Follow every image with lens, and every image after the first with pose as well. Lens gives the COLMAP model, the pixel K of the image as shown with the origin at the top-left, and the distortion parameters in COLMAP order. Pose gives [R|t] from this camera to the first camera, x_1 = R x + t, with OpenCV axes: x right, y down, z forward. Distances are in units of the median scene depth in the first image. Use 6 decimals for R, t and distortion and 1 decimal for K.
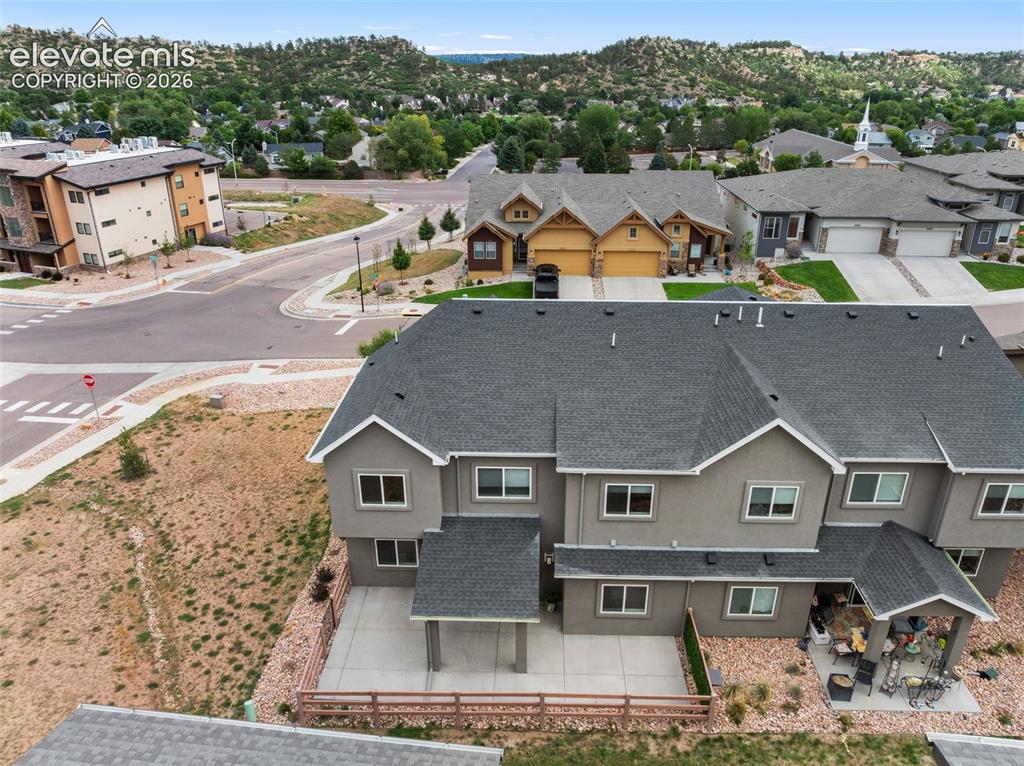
lens RADIAL K [[722.8, 0, 512.0], [0, 722.8, 383.0], [0, 0, 1]] dist [-0.048977, 0.002826]
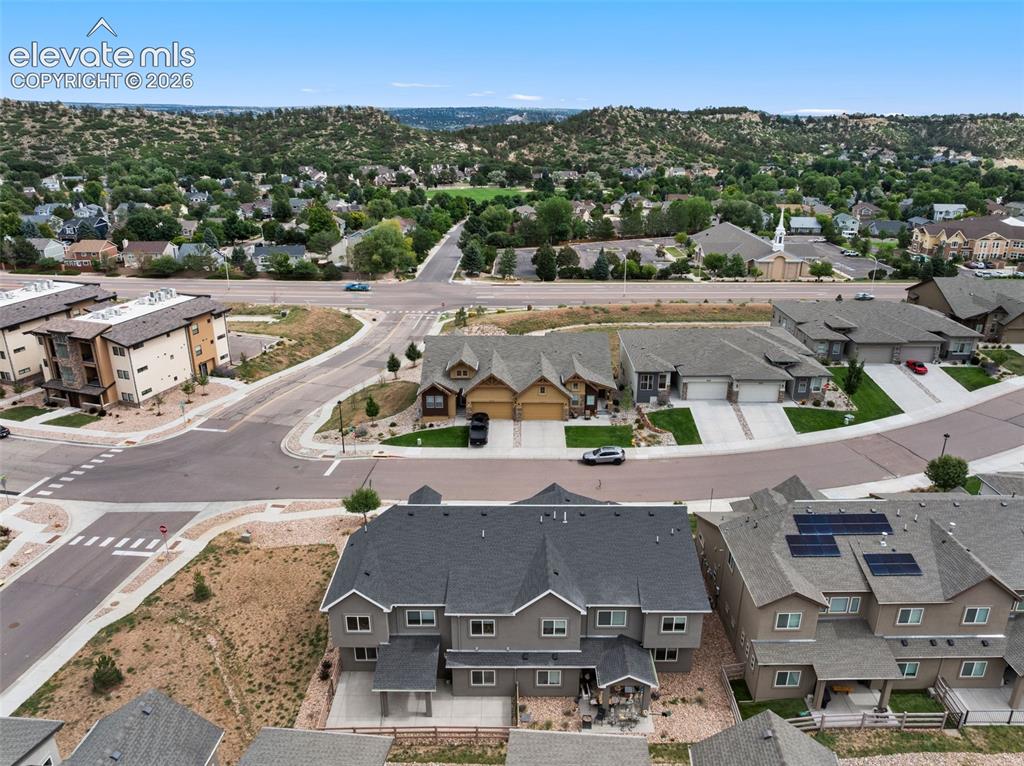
lens RADIAL K [[722.8, 0, 512.0], [0, 722.8, 383.0], [0, 0, 1]] dist [-0.048977, 0.002826]
pose [[0.999439, -0.009804, 0.032023, 0.065517], [0.011791, 0.997978, -0.062460, -0.135661], [-0.031346, 0.062802, 0.997534, -0.359645]]
